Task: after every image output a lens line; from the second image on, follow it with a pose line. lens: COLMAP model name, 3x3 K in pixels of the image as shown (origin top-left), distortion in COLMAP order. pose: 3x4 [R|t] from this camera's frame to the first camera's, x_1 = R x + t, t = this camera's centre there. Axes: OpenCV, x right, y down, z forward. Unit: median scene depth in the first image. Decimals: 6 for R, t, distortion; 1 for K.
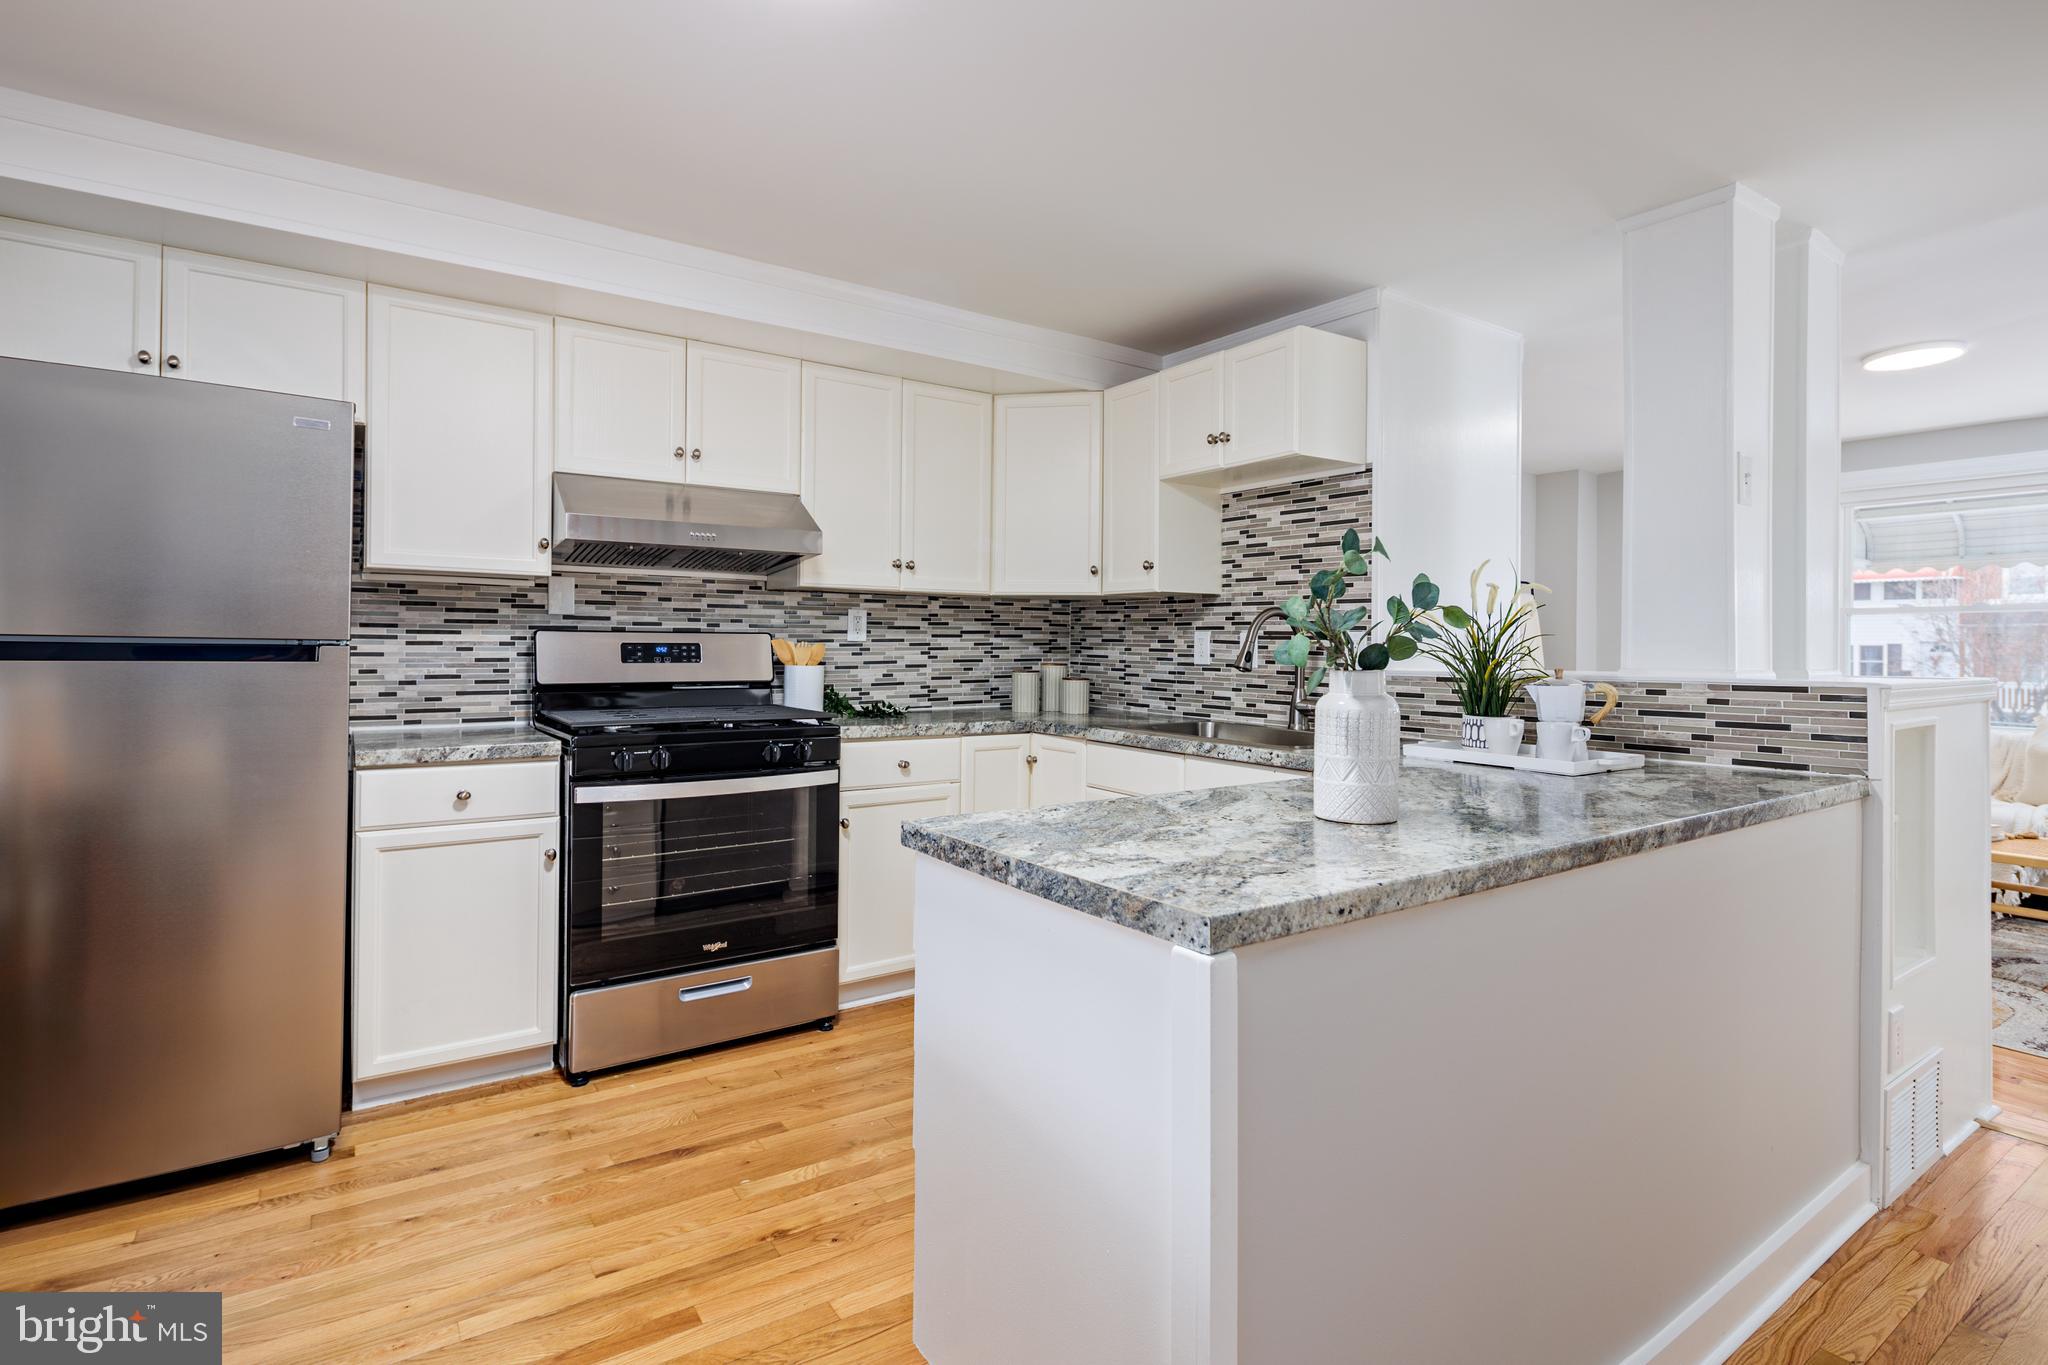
lens RADIAL K [[996.3, 0, 1016.1], [0, 996.3, 644.1], [0, 0, 1]] dist [0.003773, 0.000117]
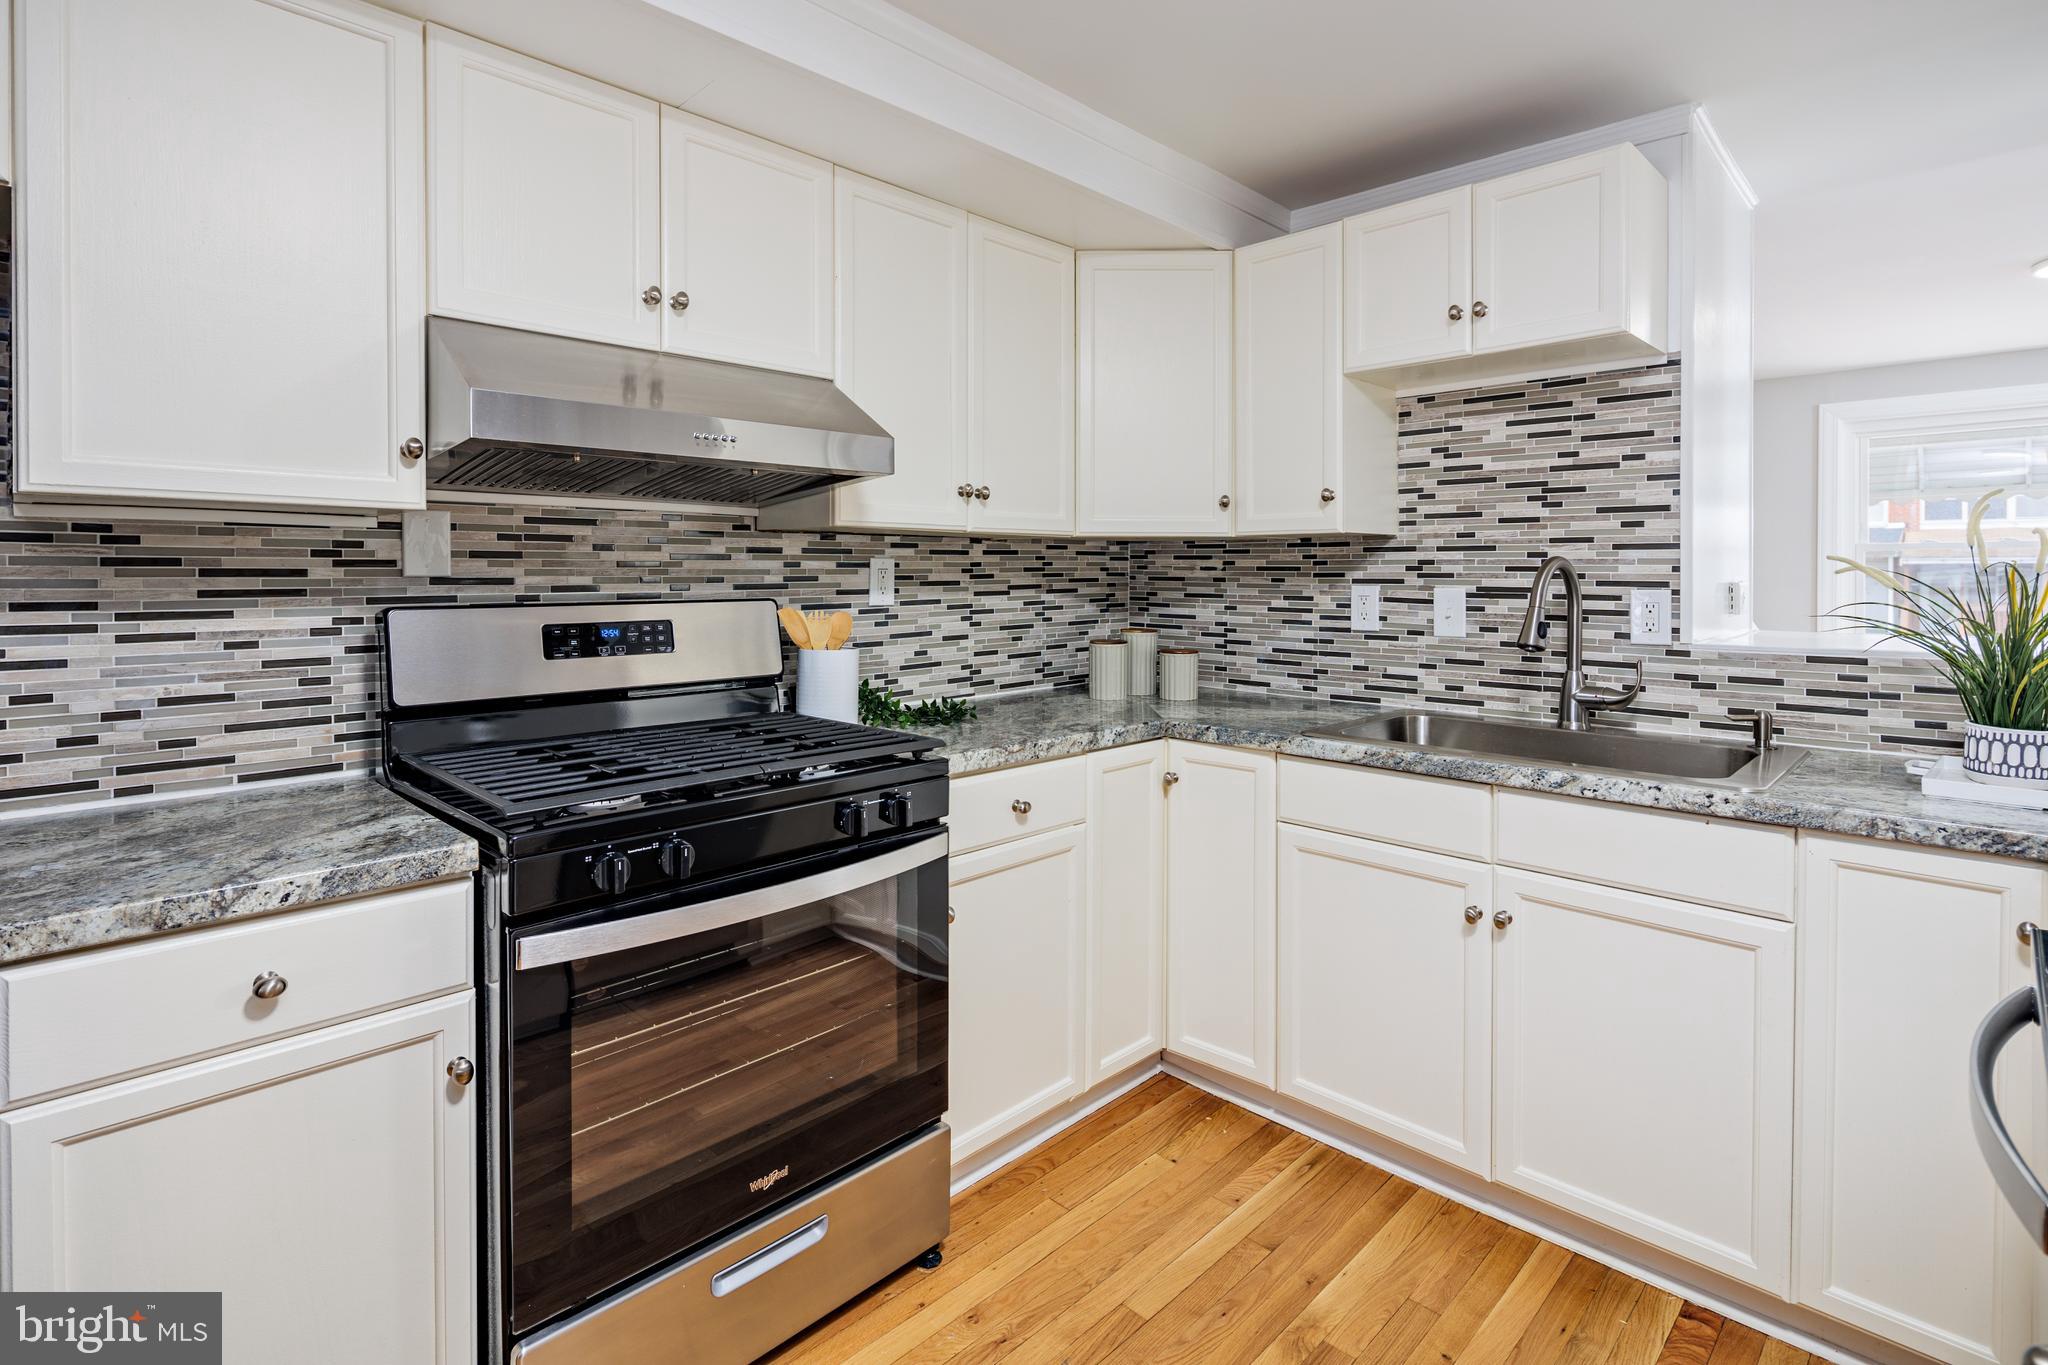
lens RADIAL K [[995.8, 0, 1016.9], [0, 995.8, 582.4], [0, 0, 1]] dist [0.005068, -0.005694]
pose [[0.981607, -0.011885, 0.190543, -0.221359], [0.010201, 0.999900, 0.009817, -0.026942], [-0.190641, -0.007693, 0.981630, 0.356305]]
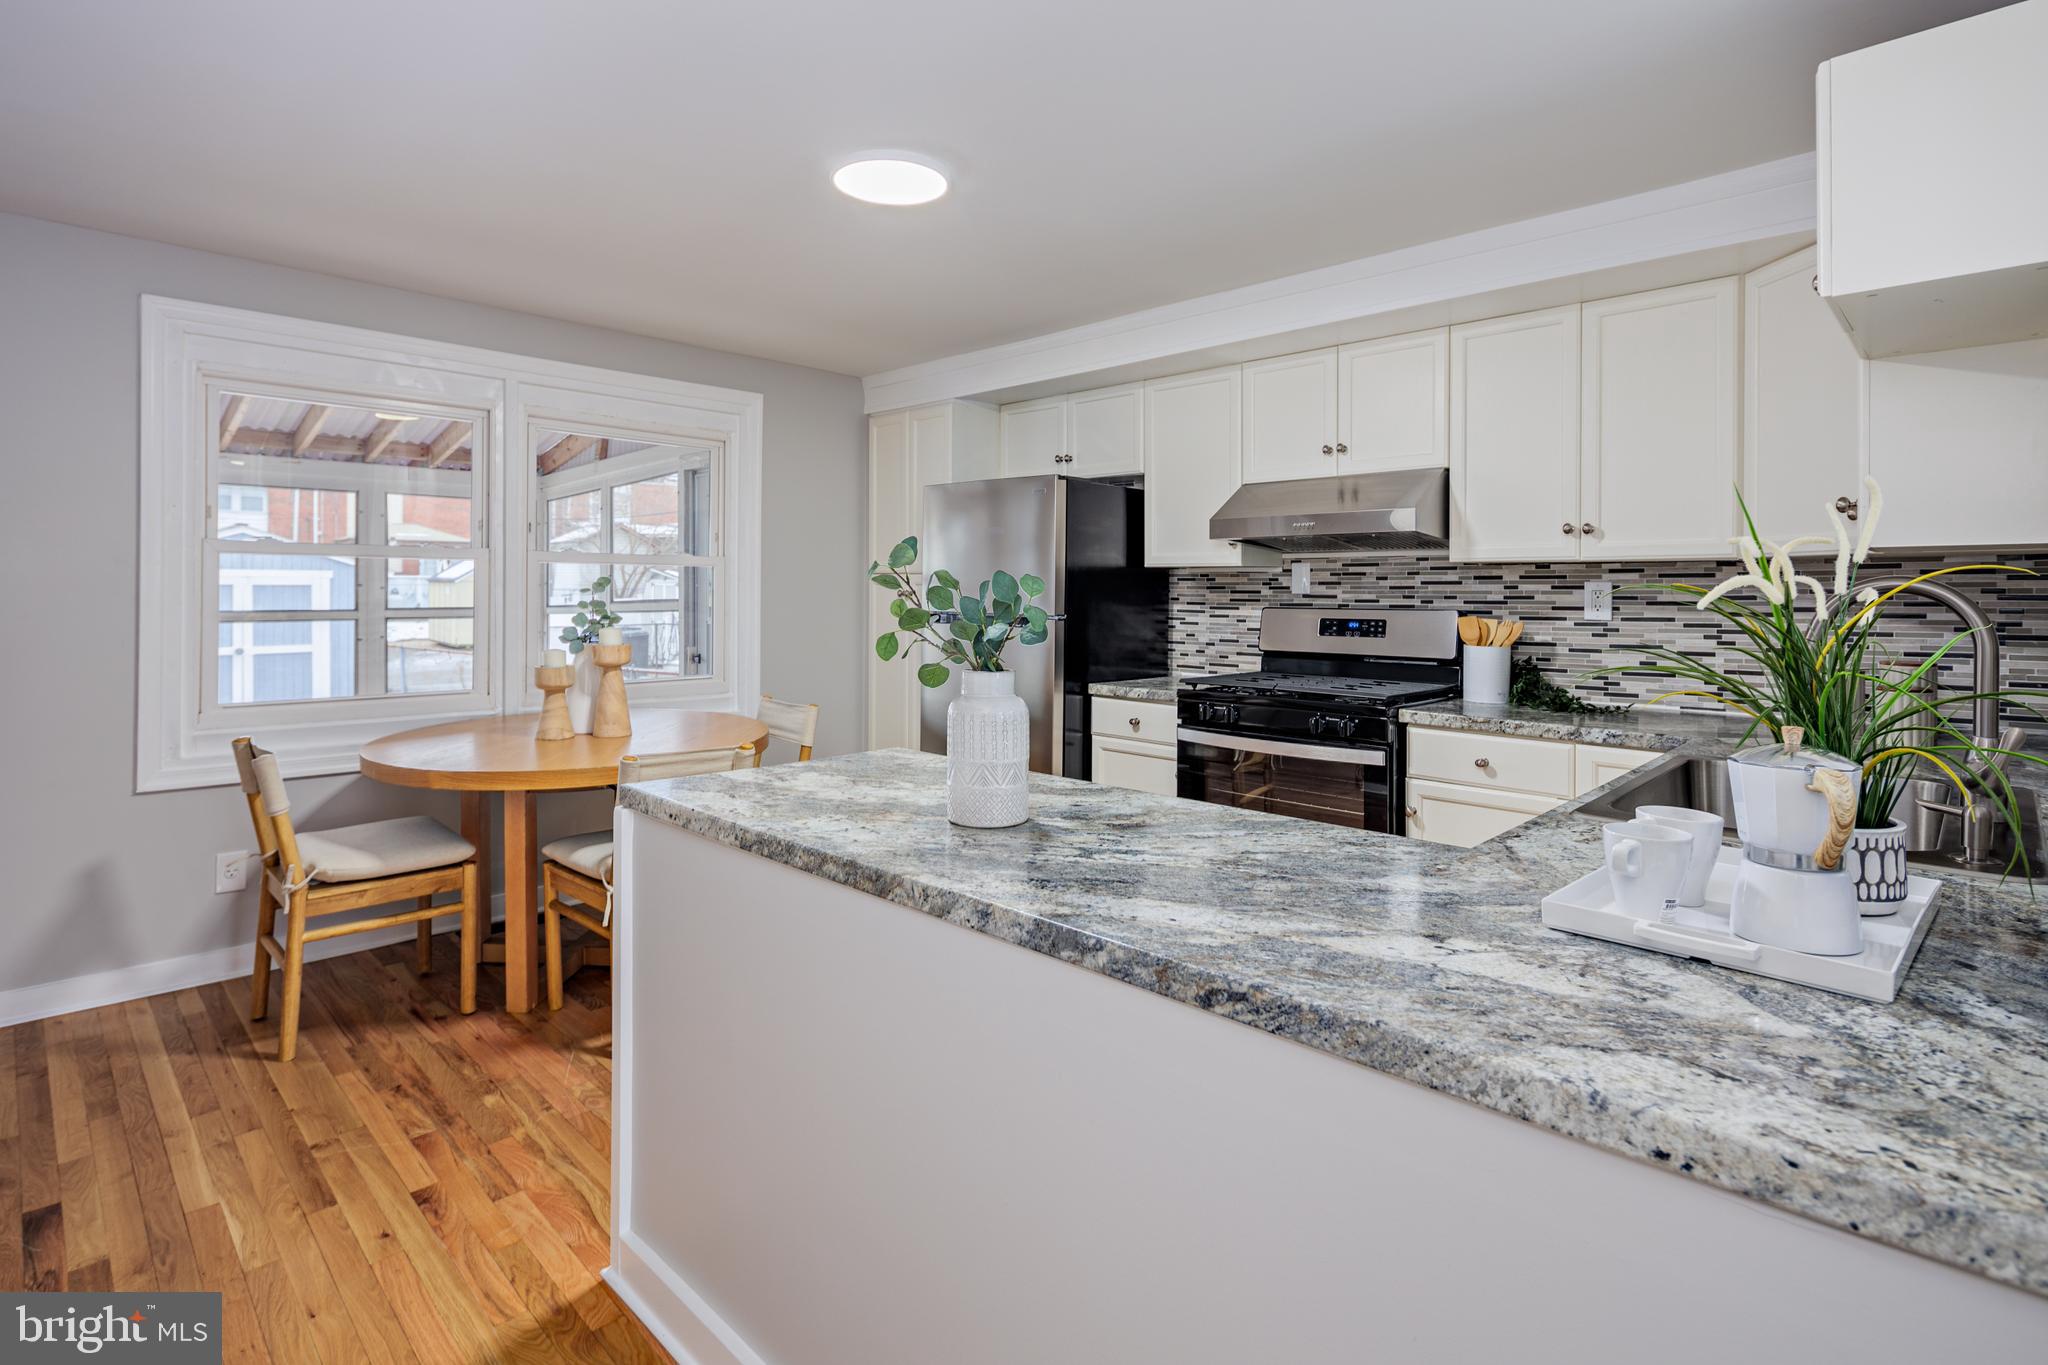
lens RADIAL K [[997.5, 0, 1015.7], [0, 997.5, 600.7], [0, 0, 1]] dist [0.003421, -0.003553]
pose [[0.196099, 0.002450, -0.980581, 0.631404], [-0.002633, 0.999995, 0.001972, -0.021683], [0.980581, 0.002195, 0.196104, 0.397997]]
